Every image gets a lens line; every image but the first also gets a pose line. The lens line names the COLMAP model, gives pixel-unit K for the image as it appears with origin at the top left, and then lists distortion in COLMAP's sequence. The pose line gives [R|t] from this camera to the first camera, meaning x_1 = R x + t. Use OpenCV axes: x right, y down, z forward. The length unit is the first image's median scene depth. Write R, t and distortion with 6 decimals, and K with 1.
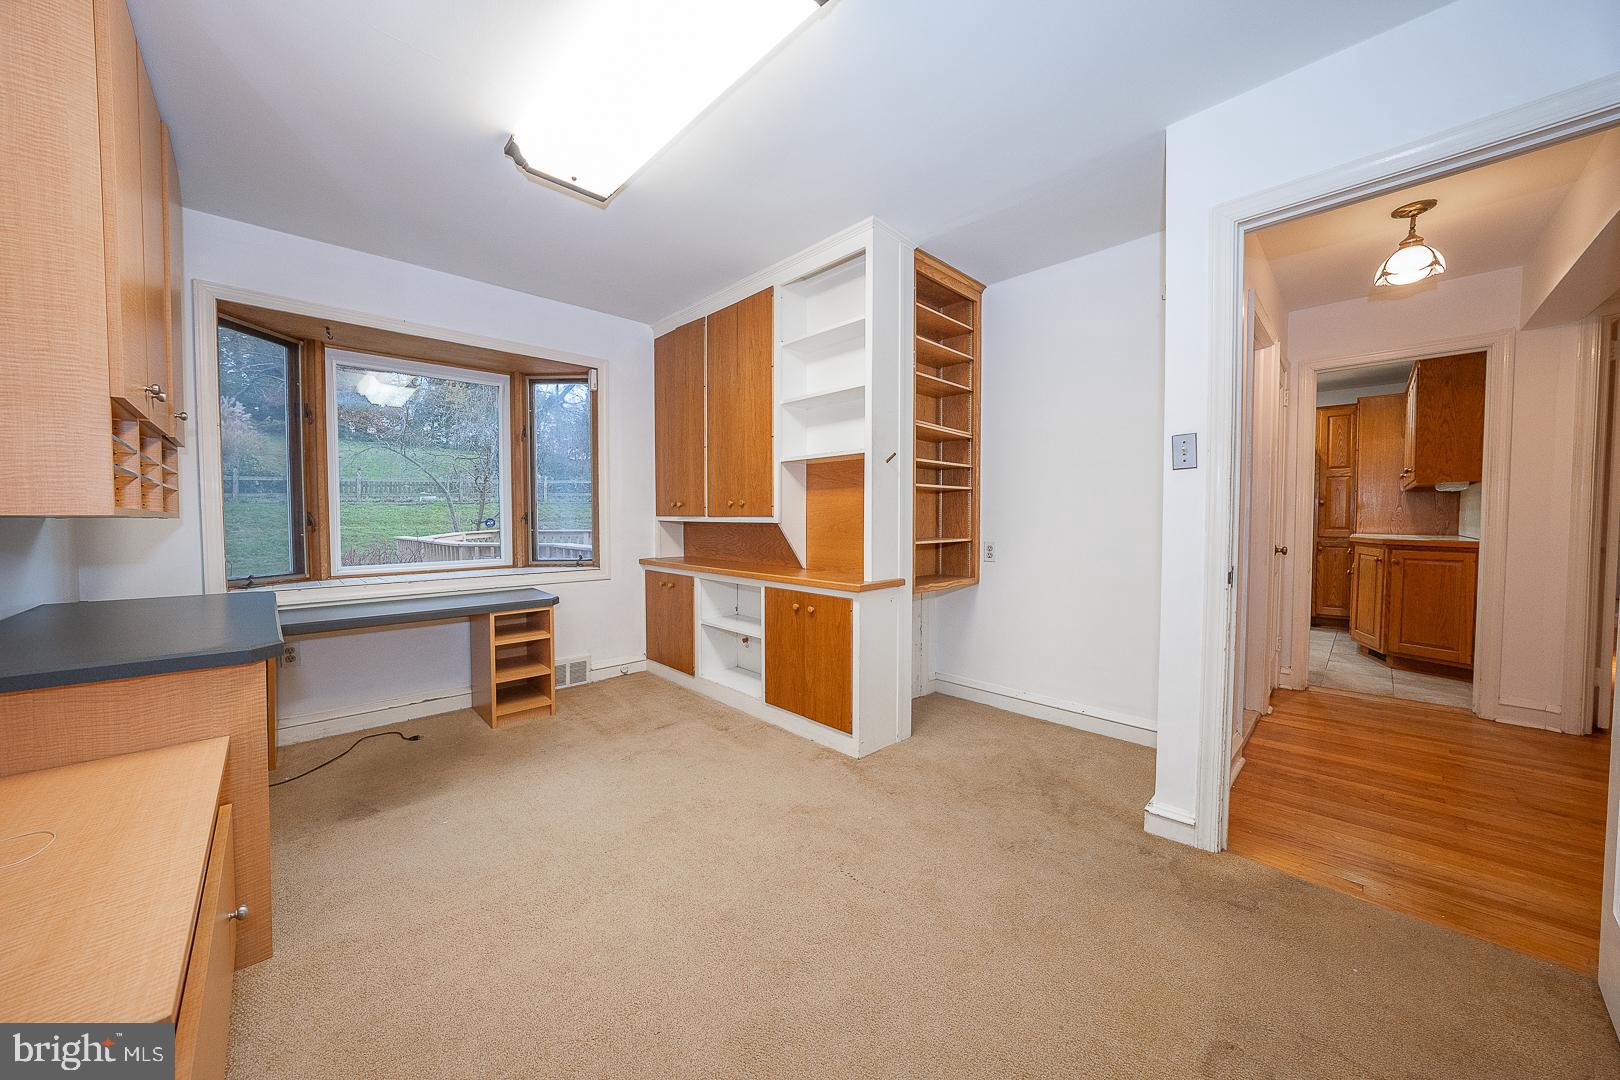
lens RADIAL K [[557.8, 0, 811.9], [0, 557.8, 534.4], [0, 0, 1]] dist [-0.027691, 0.006266]
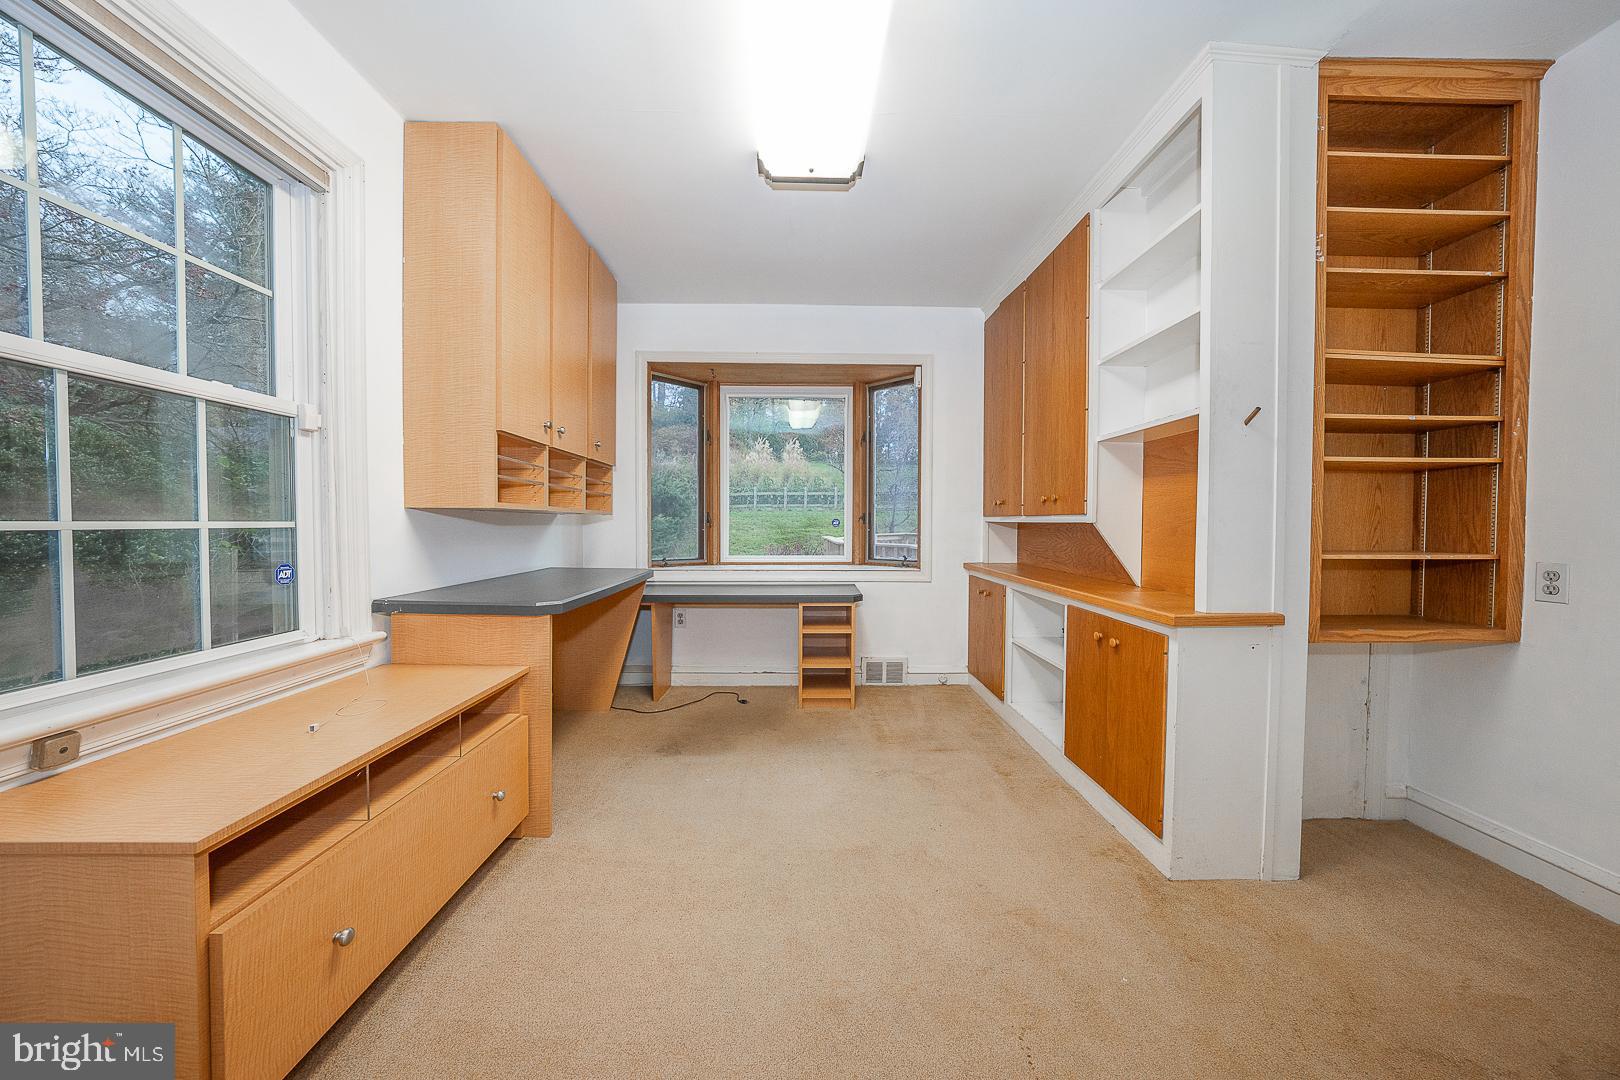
lens RADIAL K [[557.8, 0, 811.9], [0, 557.8, 534.4], [0, 0, 1]] dist [-0.027691, 0.006266]
pose [[0.731298, 0.018906, -0.681796, 0.173023], [-0.027436, 0.999622, -0.001709, 0.007052], [0.681506, 0.019955, 0.731541, 0.190698]]
